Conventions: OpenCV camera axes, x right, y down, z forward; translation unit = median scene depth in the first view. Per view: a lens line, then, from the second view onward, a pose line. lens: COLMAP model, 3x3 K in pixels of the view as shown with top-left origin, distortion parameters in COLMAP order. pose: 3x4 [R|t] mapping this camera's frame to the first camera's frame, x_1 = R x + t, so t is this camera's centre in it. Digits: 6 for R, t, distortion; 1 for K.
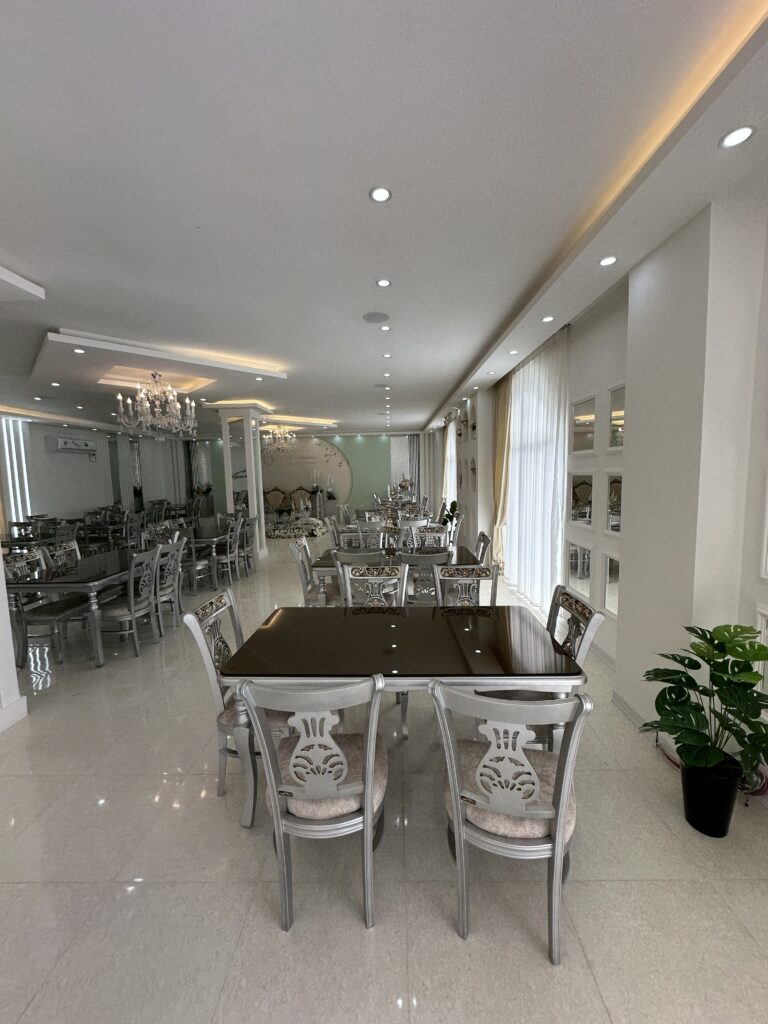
lens RADIAL K [[406.1, 0, 384.8], [0, 406.1, 511.9], [0, 0, 1]] dist [-0.003920, 0.001190]
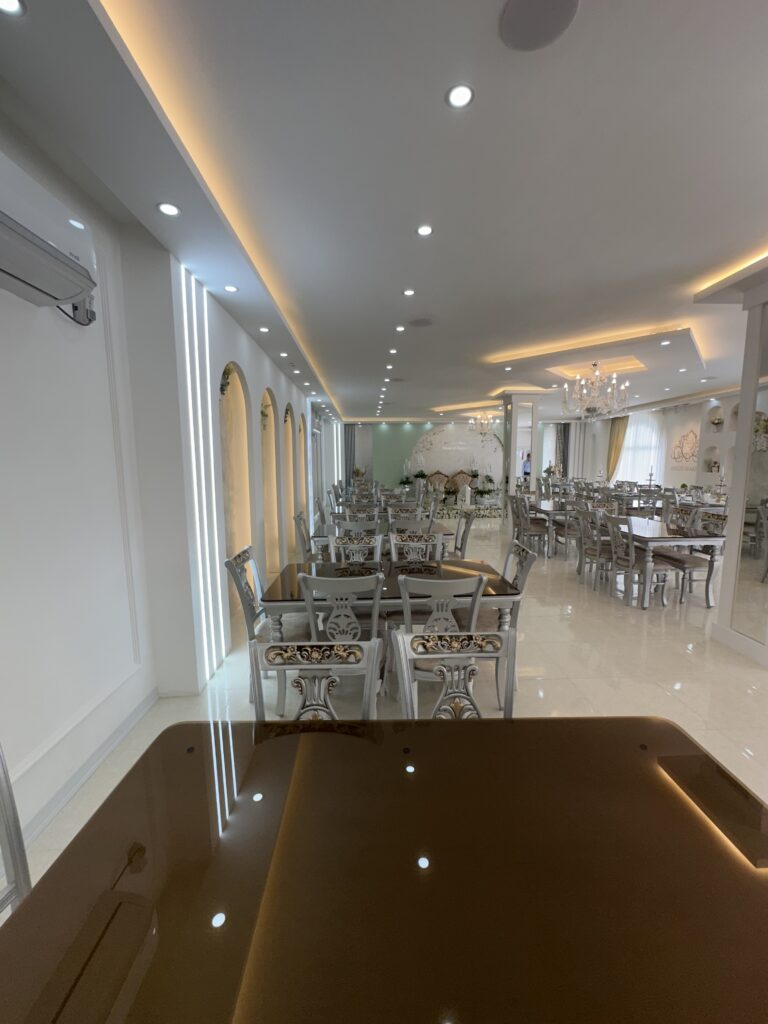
lens RADIAL K [[406.1, 0, 384.8], [0, 406.1, 511.9], [0, 0, 1]] dist [-0.003920, 0.001190]
pose [[0.998077, 0.009973, 0.061183, -0.785225], [-0.011393, 0.999673, 0.022909, 0.037886], [-0.060934, -0.023562, 0.997864, -0.050288]]
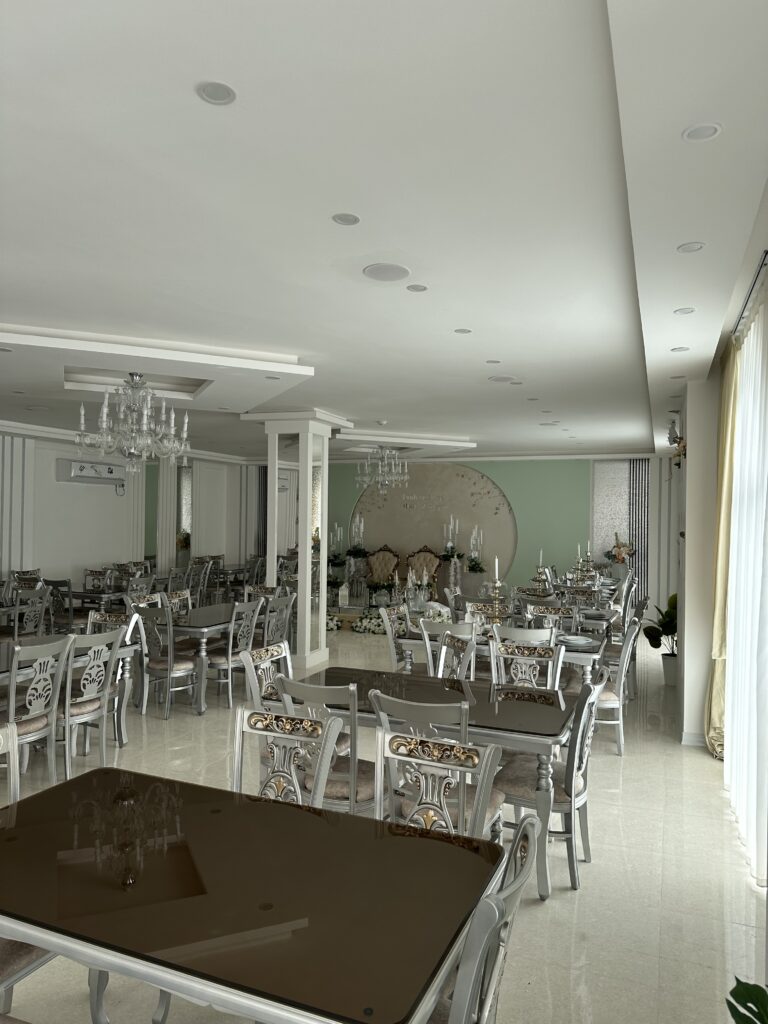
lens RADIAL K [[714.1, 0, 382.6], [0, 714.1, 506.0], [0, 0, 1]] dist [0.055182, -0.067198]
pose [[0.936616, 0.031299, -0.348956, 0.151553], [-0.070712, 0.992392, -0.100784, -0.020495], [0.343146, 0.119071, 0.931704, 0.036997]]
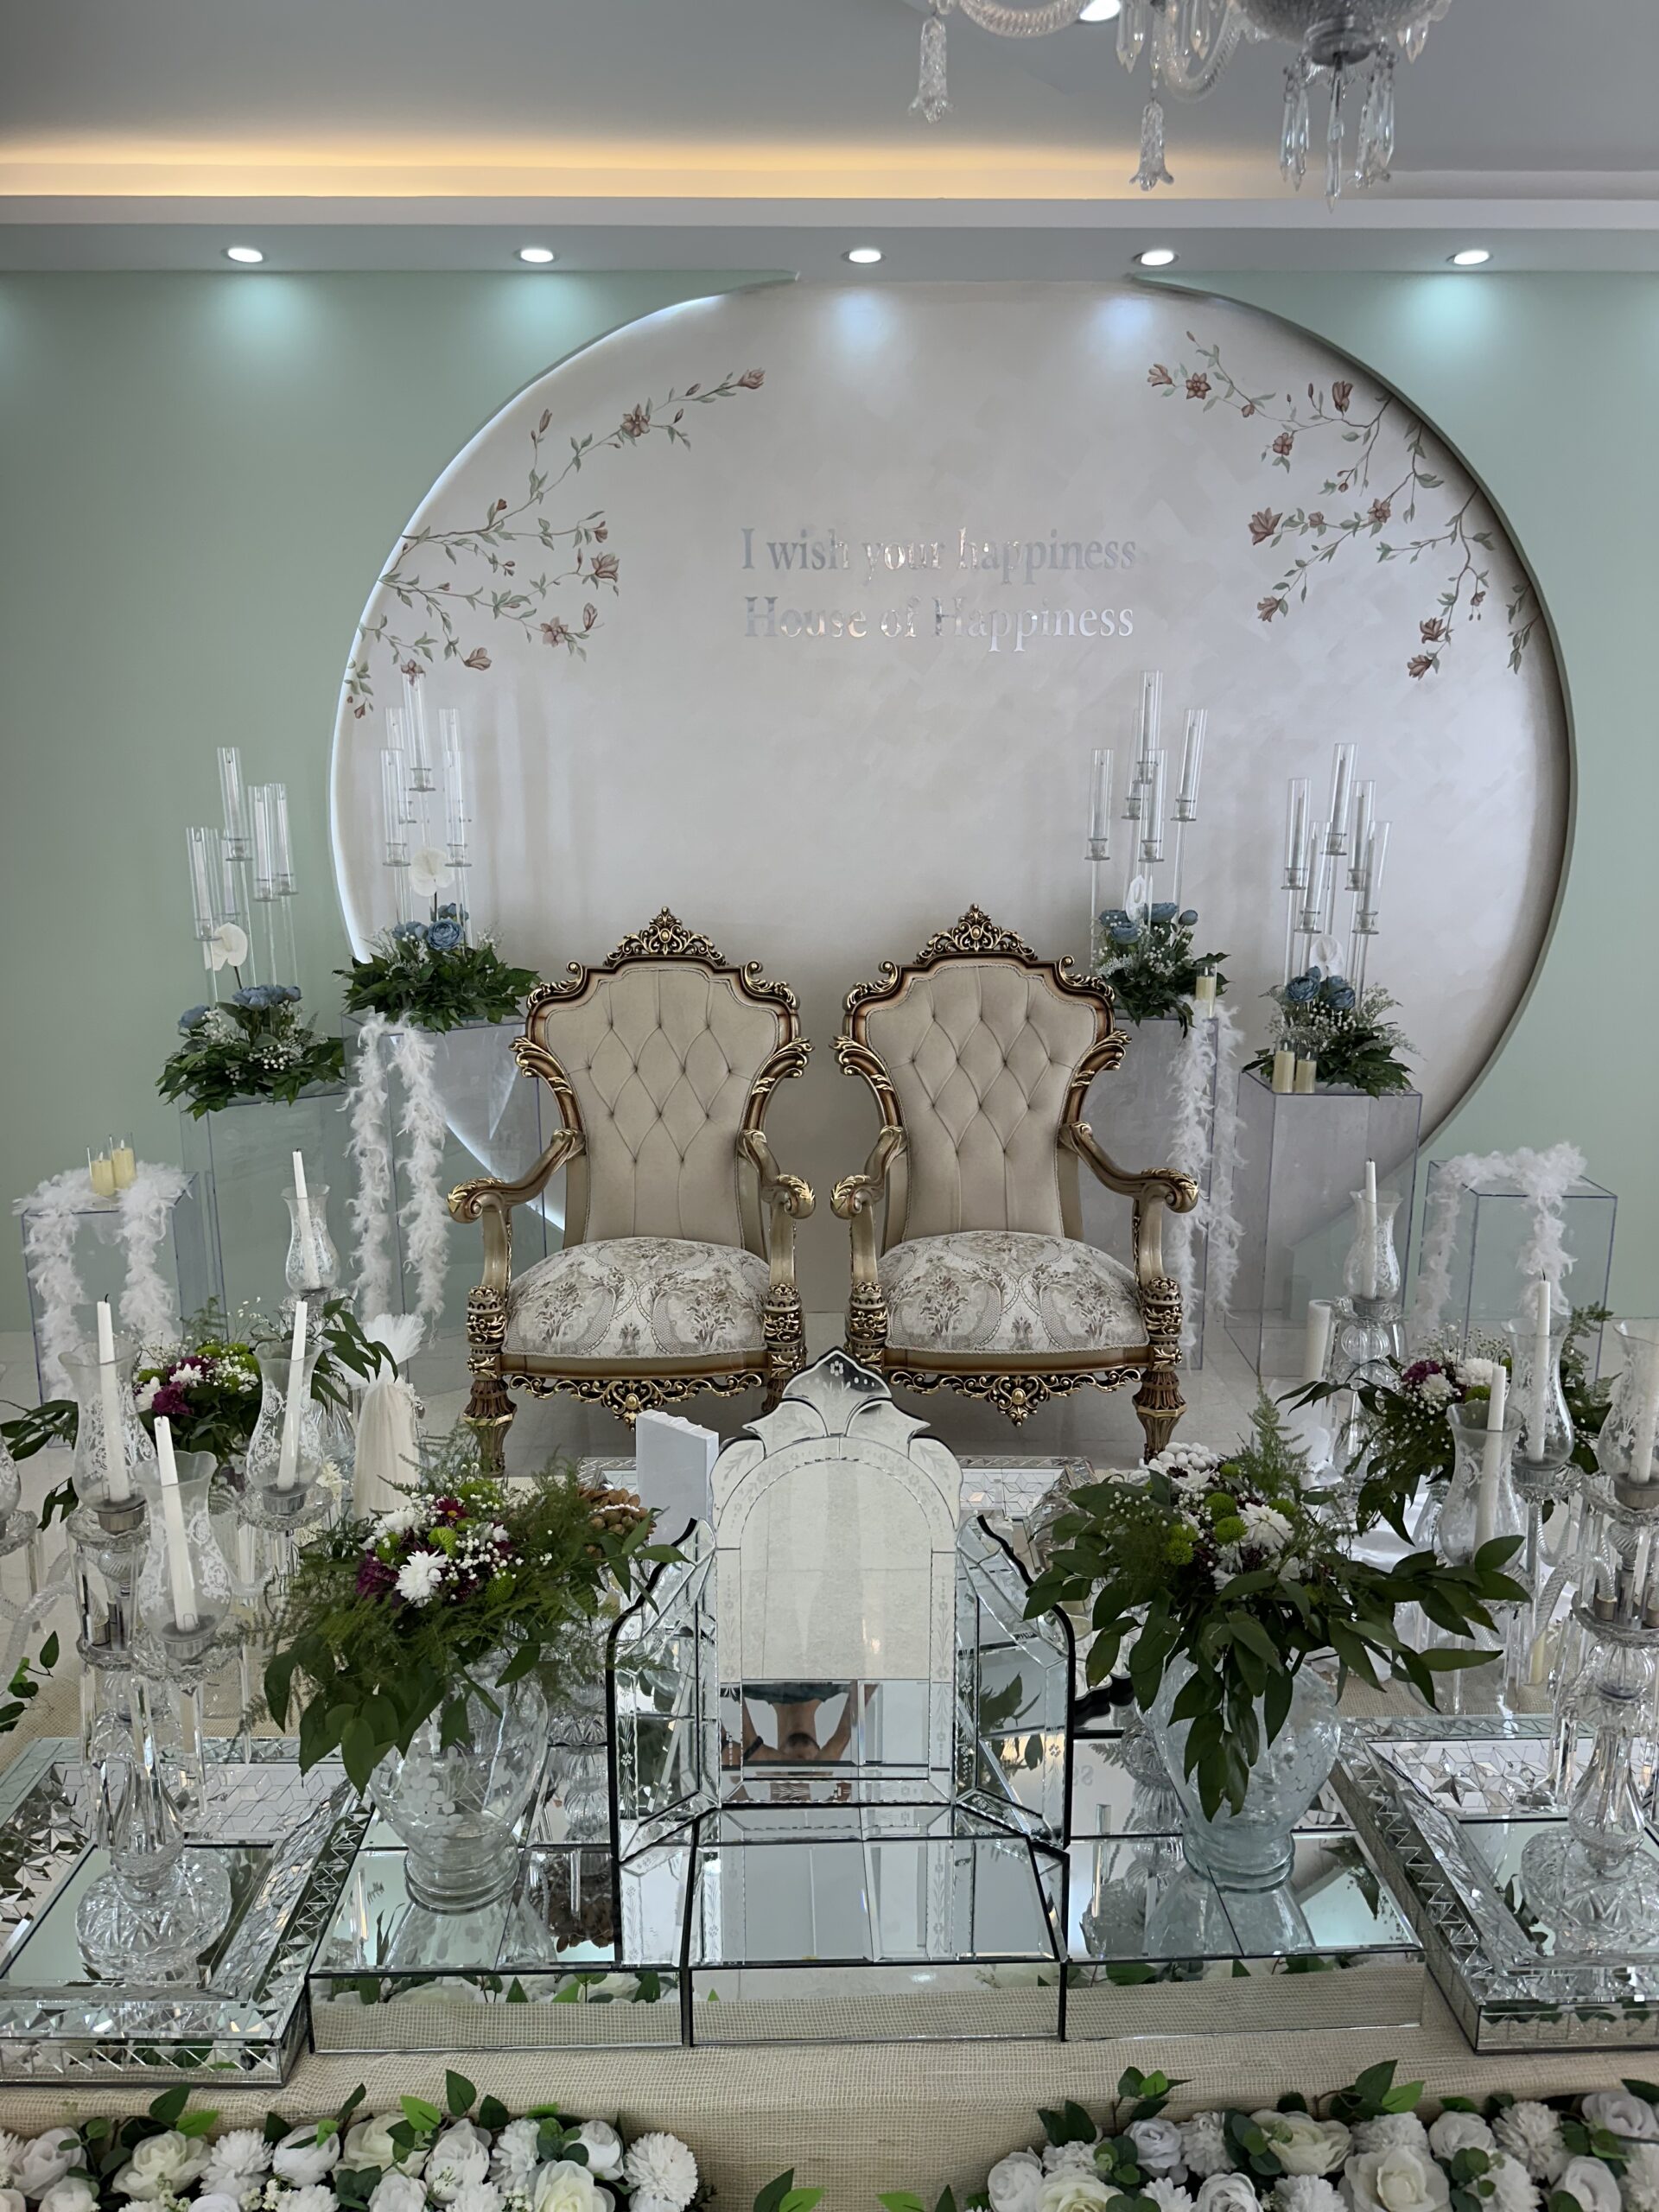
lens RADIAL K [[1536.9, 0, 825.1], [0, 1536.9, 1115.1], [0, 0, 1]] dist [0.058672, -0.061921]
pose [[0.999257, 0.013752, 0.036010, -0.415016], [-0.017579, 0.993972, 0.108211, -0.093365], [-0.034305, -0.108764, 0.993476, 1.175095]]
